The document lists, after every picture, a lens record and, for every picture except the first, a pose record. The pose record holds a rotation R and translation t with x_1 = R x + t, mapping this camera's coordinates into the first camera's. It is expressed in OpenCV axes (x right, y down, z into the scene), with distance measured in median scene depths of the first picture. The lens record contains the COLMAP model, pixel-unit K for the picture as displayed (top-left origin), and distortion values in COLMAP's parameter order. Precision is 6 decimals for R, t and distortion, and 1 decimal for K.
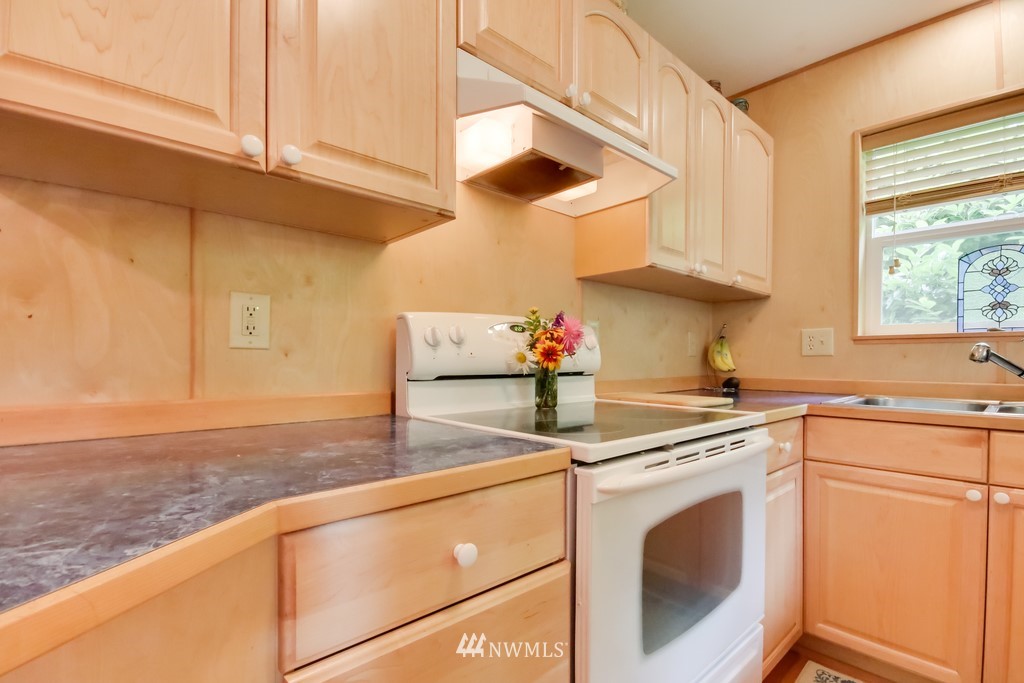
lens RADIAL K [[483.2, 0, 503.5], [0, 483.2, 360.6], [0, 0, 1]] dist [0.022086, -0.012531]
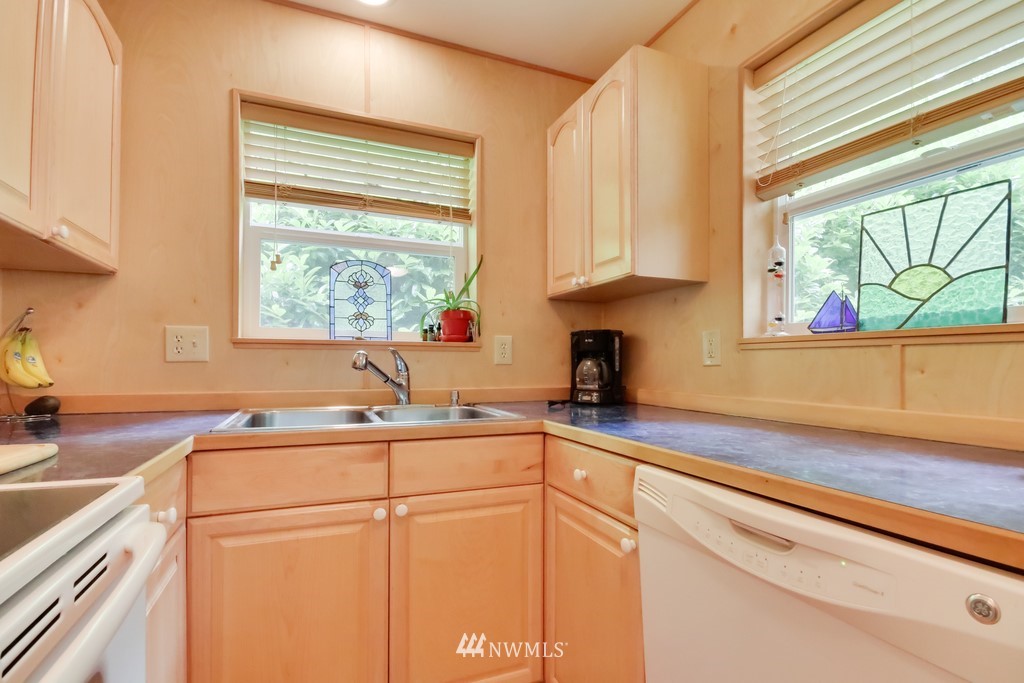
lens RADIAL K [[488.0, 0, 525.1], [0, 488.0, 362.8], [0, 0, 1]] dist [0.001791, -0.001092]
pose [[0.331877, 0.000710, 0.943322, 0.142334], [0.000173, 1.000000, -0.000813, -0.010817], [-0.943323, 0.000433, 0.331877, 0.350072]]
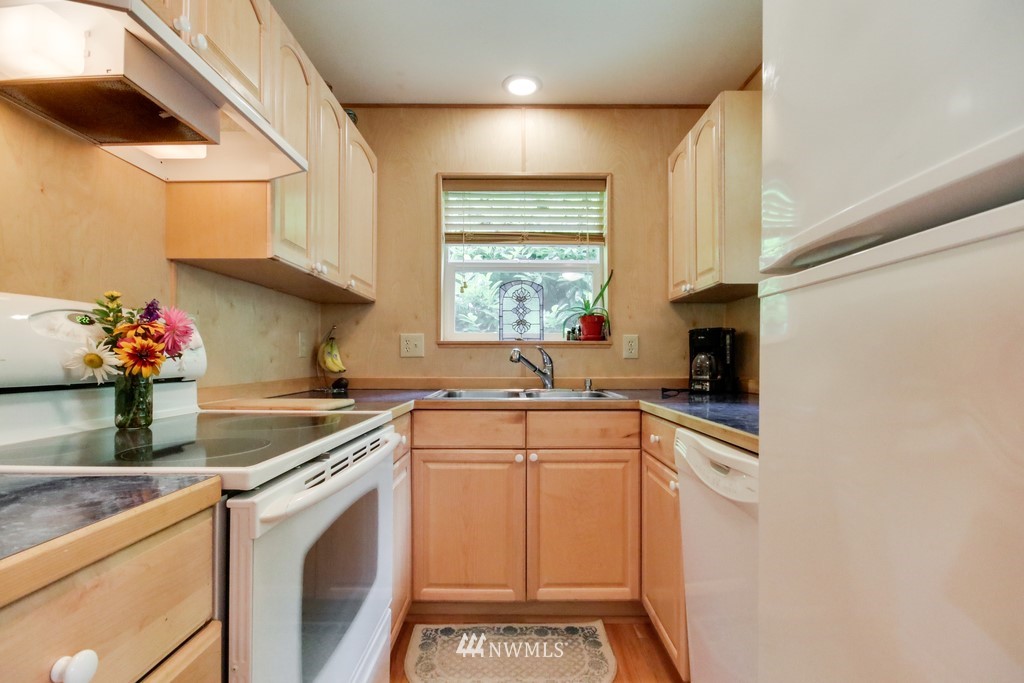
lens RADIAL K [[489.3, 0, 512.3], [0, 489.3, 357.1], [0, 0, 1]] dist [0.003814, -0.000540]
pose [[0.678647, 0.001858, 0.734463, -0.064689], [0.002874, 0.999982, -0.005185, -0.004999], [-0.734459, 0.005629, 0.678629, 0.051636]]
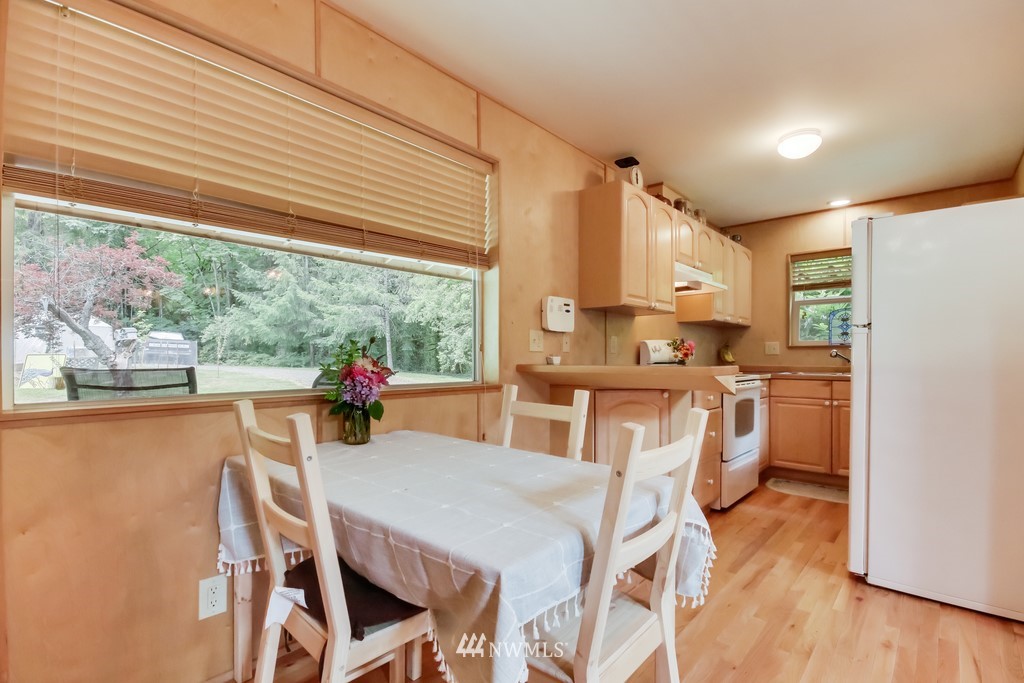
lens RADIAL K [[459.5, 0, 511.1], [0, 459.5, 358.3], [0, 0, 1]] dist [-0.002434, -0.010953]
pose [[0.996492, -0.001660, 0.083674, -0.926492], [0.001766, 0.999998, -0.001199, 0.008077], [-0.083672, 0.001343, 0.996492, -1.270524]]
